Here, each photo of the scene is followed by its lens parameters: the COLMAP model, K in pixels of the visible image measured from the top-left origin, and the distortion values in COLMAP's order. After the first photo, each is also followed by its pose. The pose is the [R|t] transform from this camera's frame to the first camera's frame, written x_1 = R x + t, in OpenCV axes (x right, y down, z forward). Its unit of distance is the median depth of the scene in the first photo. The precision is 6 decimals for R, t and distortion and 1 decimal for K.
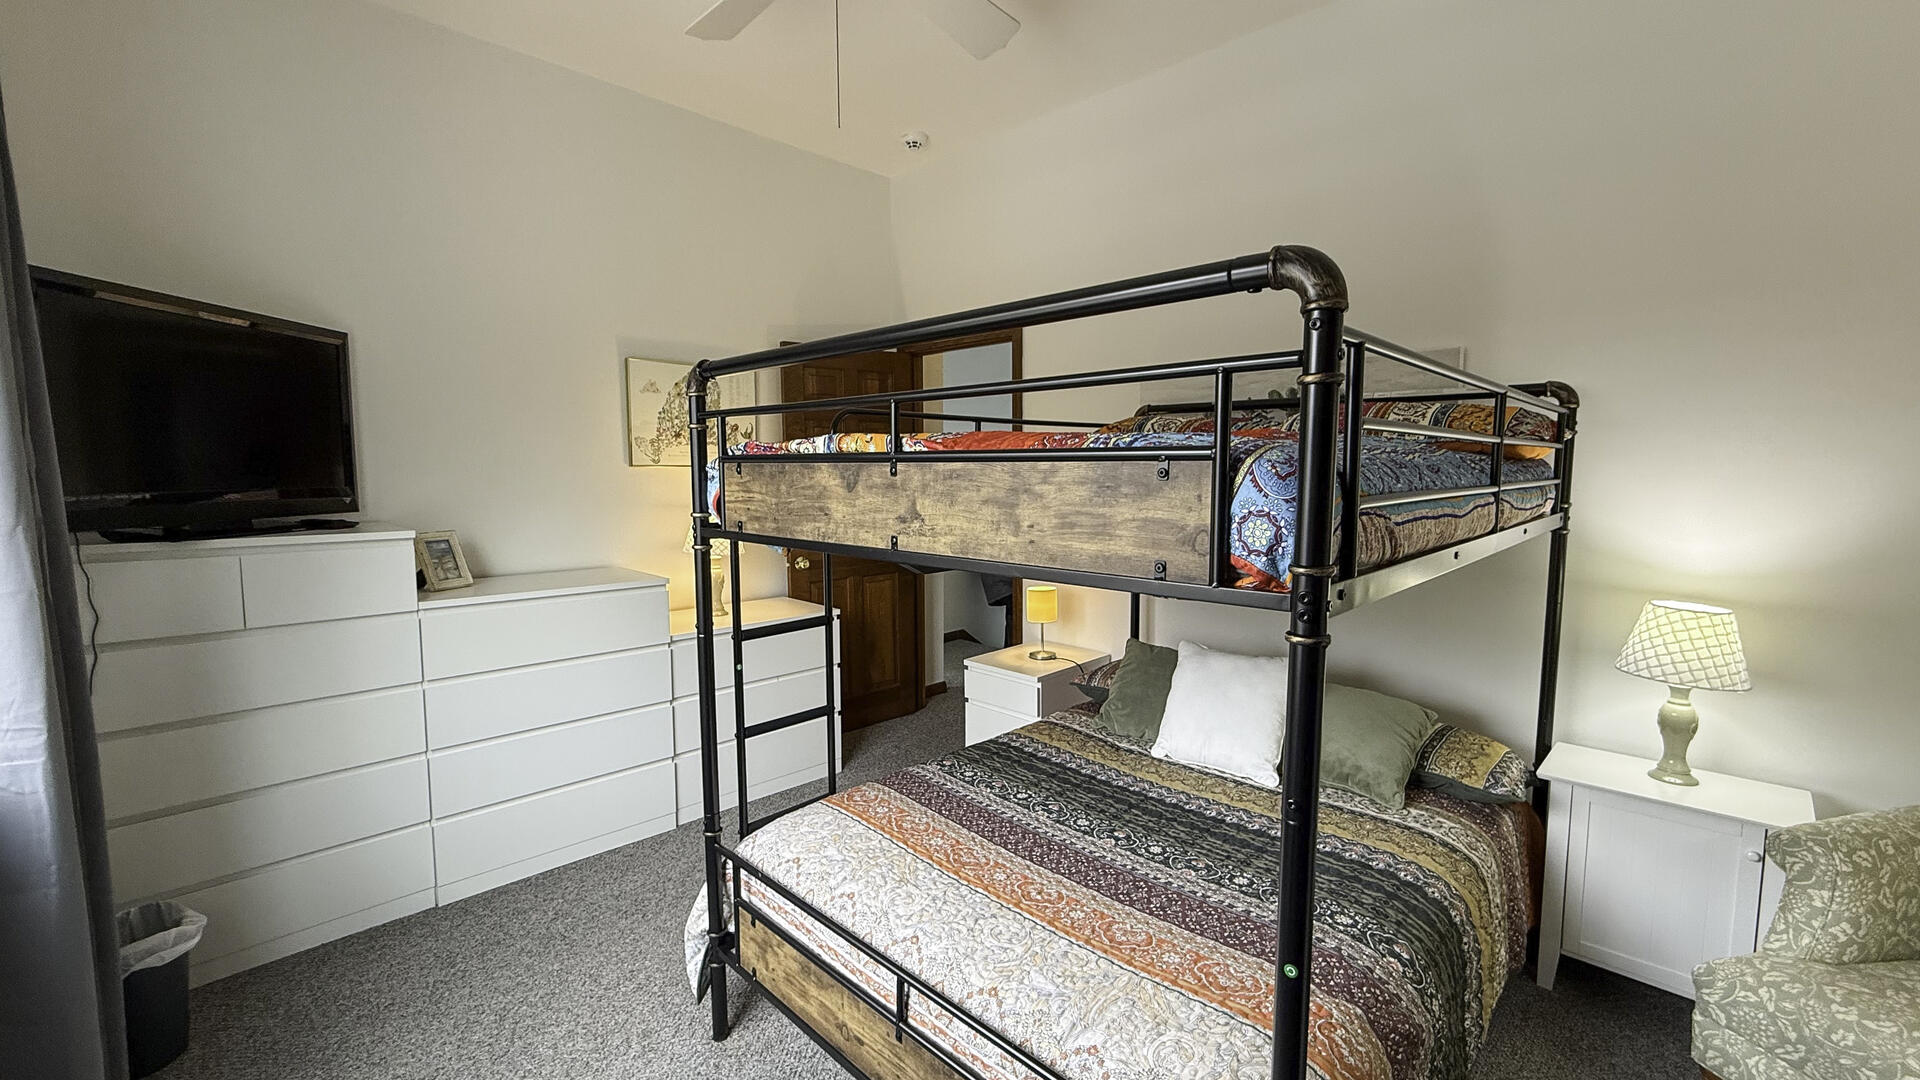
lens RADIAL K [[782.0, 0, 966.0], [0, 782.0, 541.6], [0, 0, 1]] dist [-0.001240, 0.000315]
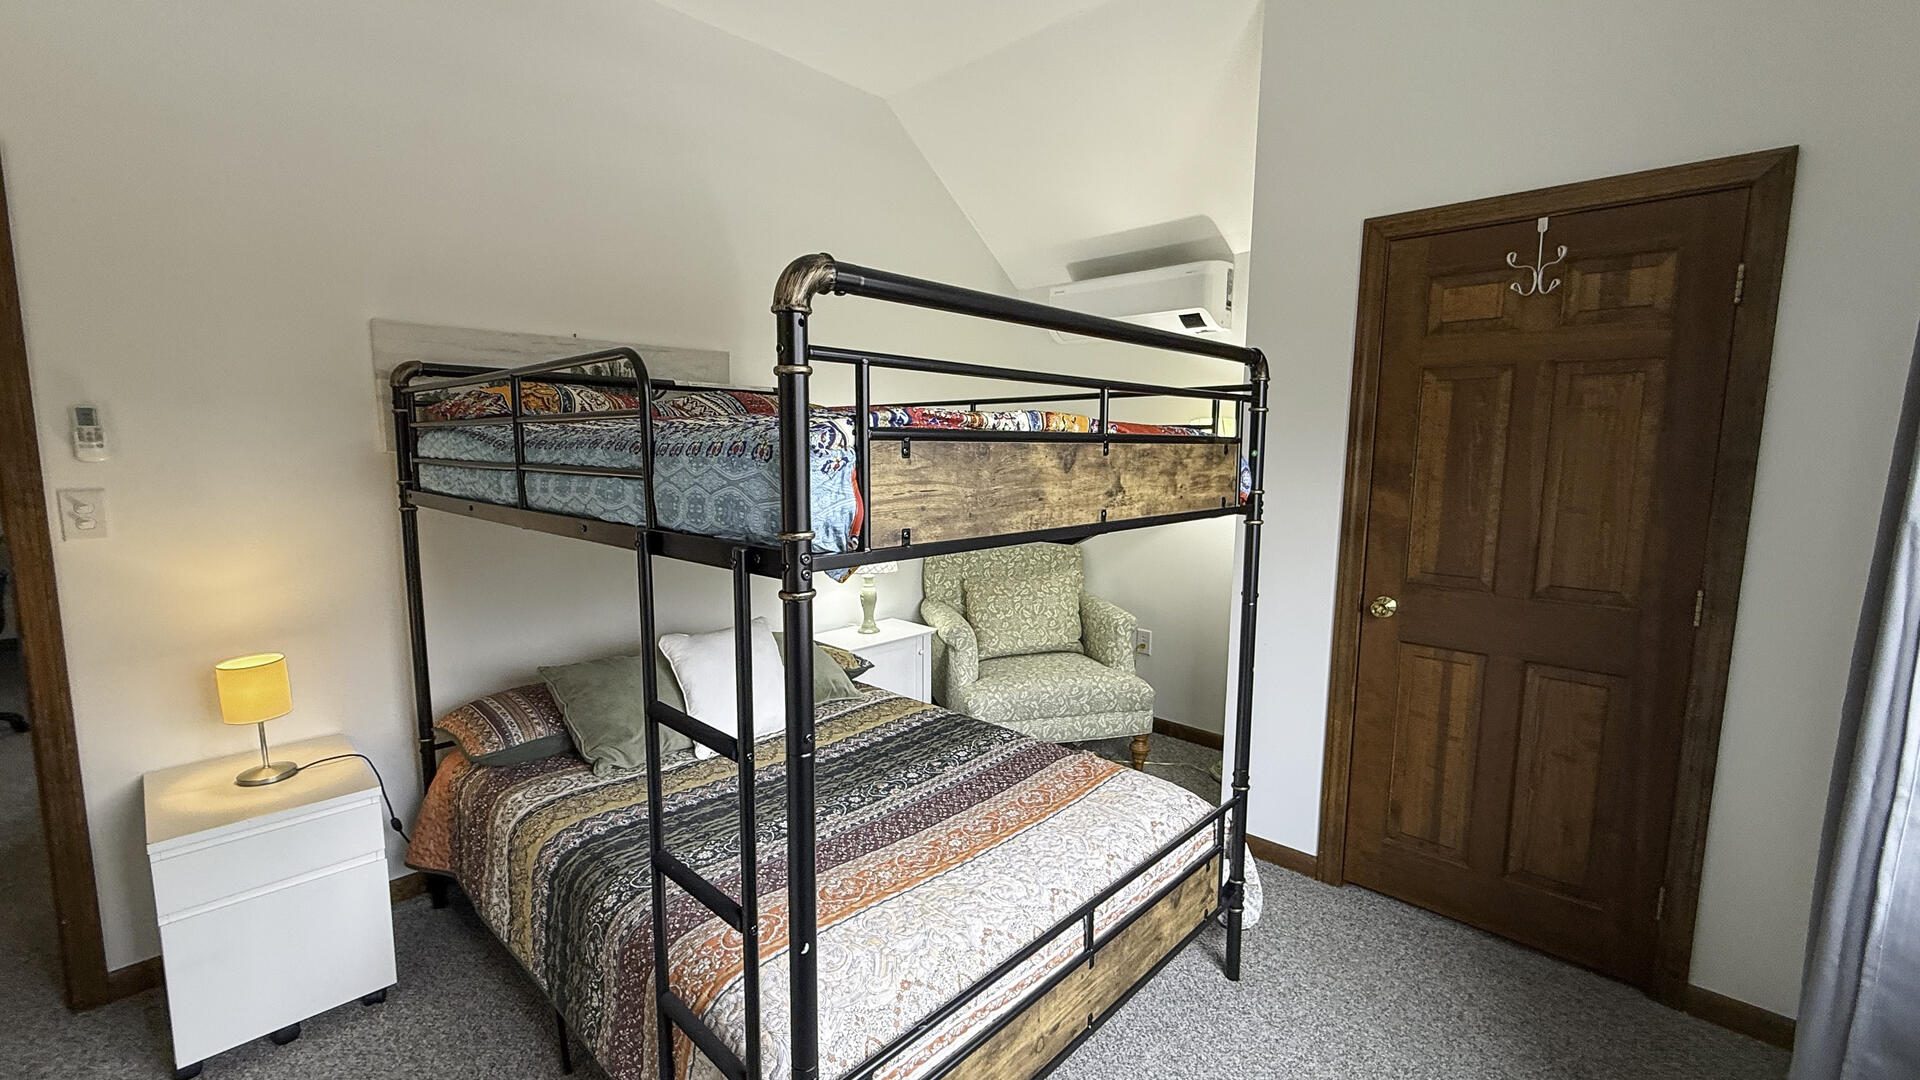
lens RADIAL K [[782.0, 0, 965.8], [0, 782.0, 543.2], [0, 0, 1]] dist [-0.001240, 0.000315]
pose [[-0.010470, -0.120488, 0.992660, -1.042488], [0.095273, 0.988078, 0.120936, -0.098679], [-0.995396, 0.095840, 0.001134, 1.051245]]
